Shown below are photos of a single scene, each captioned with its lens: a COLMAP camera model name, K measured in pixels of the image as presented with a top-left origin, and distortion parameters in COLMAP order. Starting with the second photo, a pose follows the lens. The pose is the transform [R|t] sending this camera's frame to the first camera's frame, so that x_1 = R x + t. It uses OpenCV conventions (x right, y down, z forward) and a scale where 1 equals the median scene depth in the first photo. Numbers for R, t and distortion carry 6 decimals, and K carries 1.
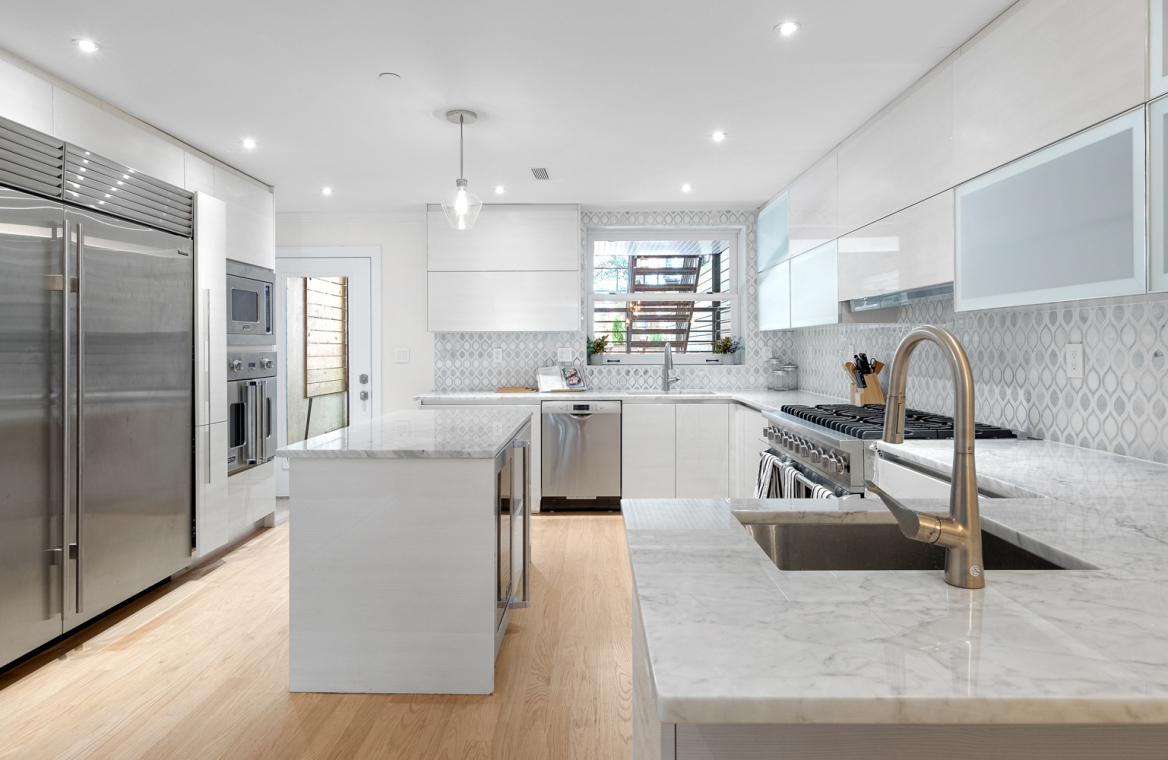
lens RADIAL K [[672.3, 0, 586.1], [0, 672.3, 353.6], [0, 0, 1]] dist [-0.000664, -0.000216]
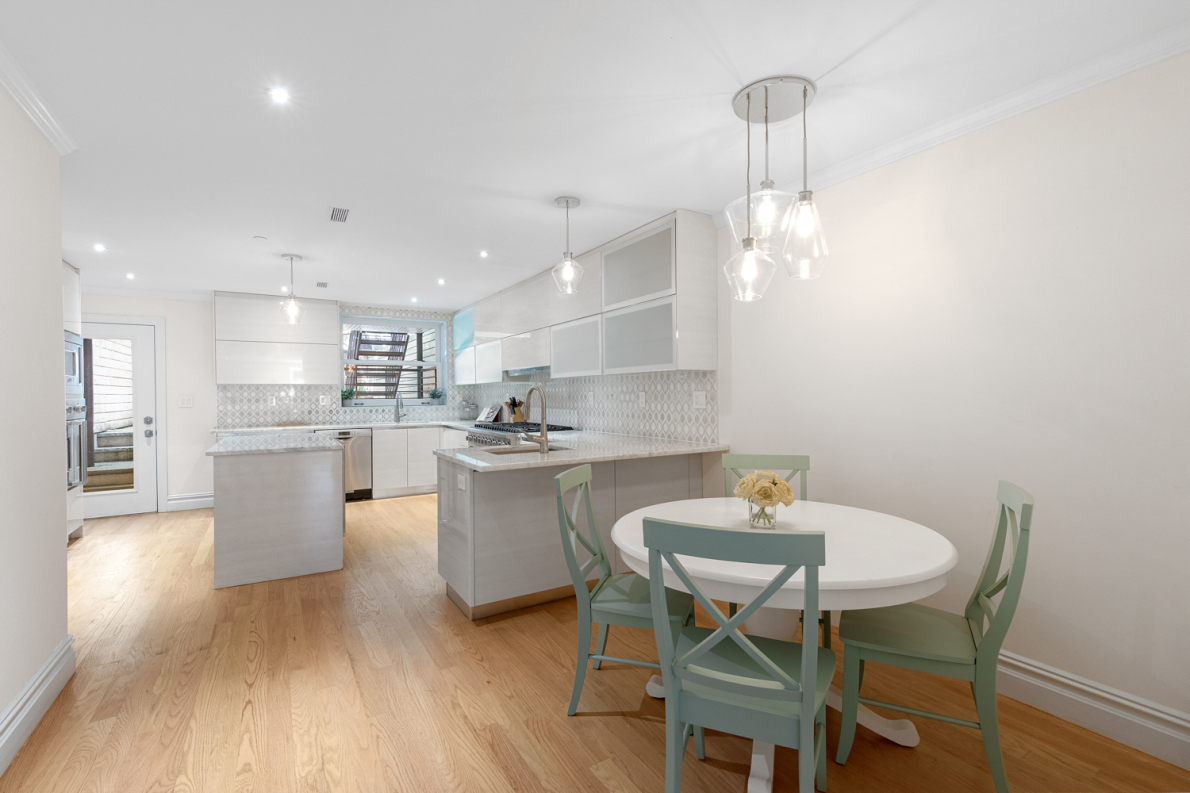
lens RADIAL K [[542.9, 0, 596.4], [0, 542.9, 400.3], [0, 0, 1]] dist [-0.013393, 0.000811]
pose [[0.851034, -0.007782, 0.525053, -0.159518], [0.009609, 0.999954, -0.000753, 0.009395], [-0.525023, 0.005686, 0.851069, -0.354474]]
